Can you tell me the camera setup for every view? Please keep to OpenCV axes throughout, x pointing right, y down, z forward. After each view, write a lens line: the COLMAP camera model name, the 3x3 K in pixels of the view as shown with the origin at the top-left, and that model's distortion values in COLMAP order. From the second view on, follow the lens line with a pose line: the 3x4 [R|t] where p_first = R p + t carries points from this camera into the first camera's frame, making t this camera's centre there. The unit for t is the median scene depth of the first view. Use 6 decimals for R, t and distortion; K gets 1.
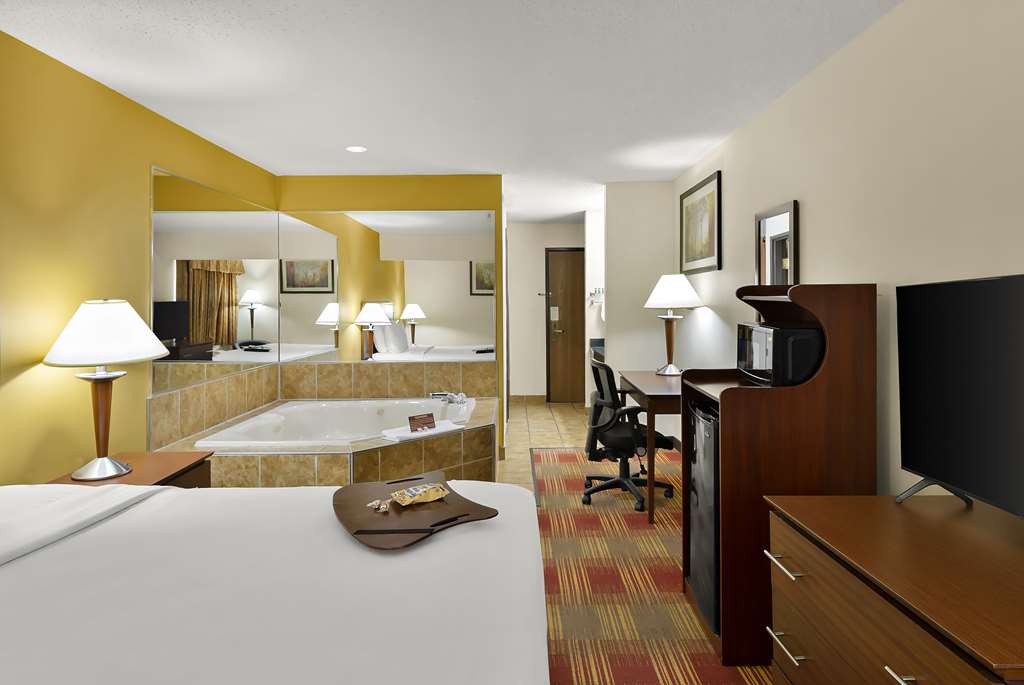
lens RADIAL K [[631.0, 0, 504.7], [0, 631.0, 309.6], [0, 0, 1]] dist [-0.000931, -0.001953]
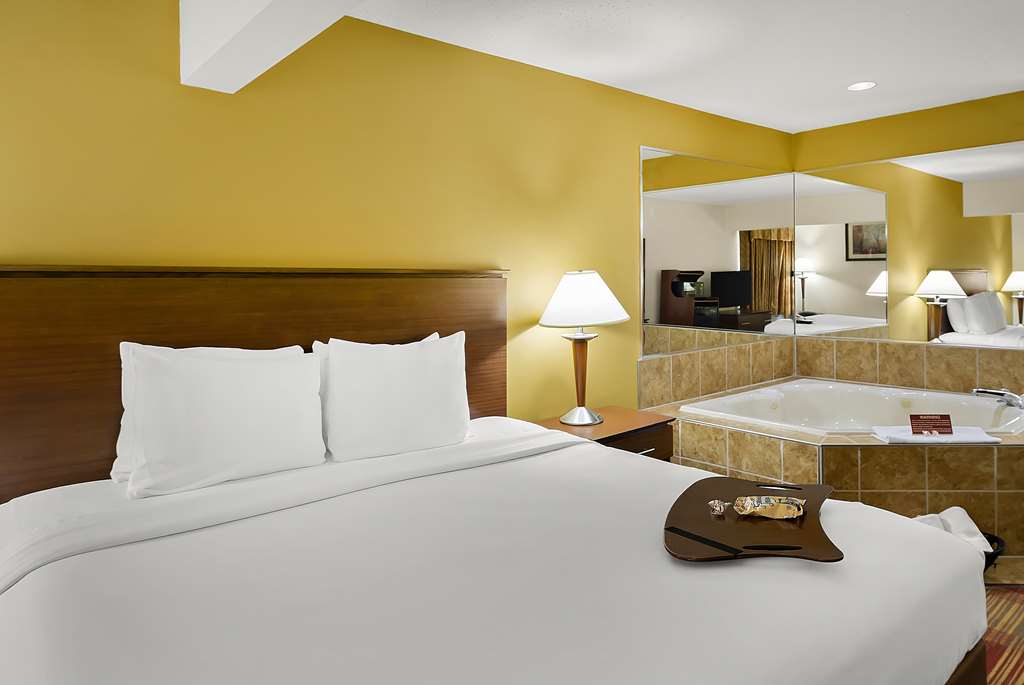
lens RADIAL K [[644.9, 0, 524.9], [0, 644.9, 297.0], [0, 0, 1]] dist [0.001790, -0.000140]
pose [[0.658515, 0.020114, -0.752298, 0.098350], [0.001204, 0.999613, 0.027780, -0.000033], [0.752566, -0.019199, 0.658237, 0.078777]]
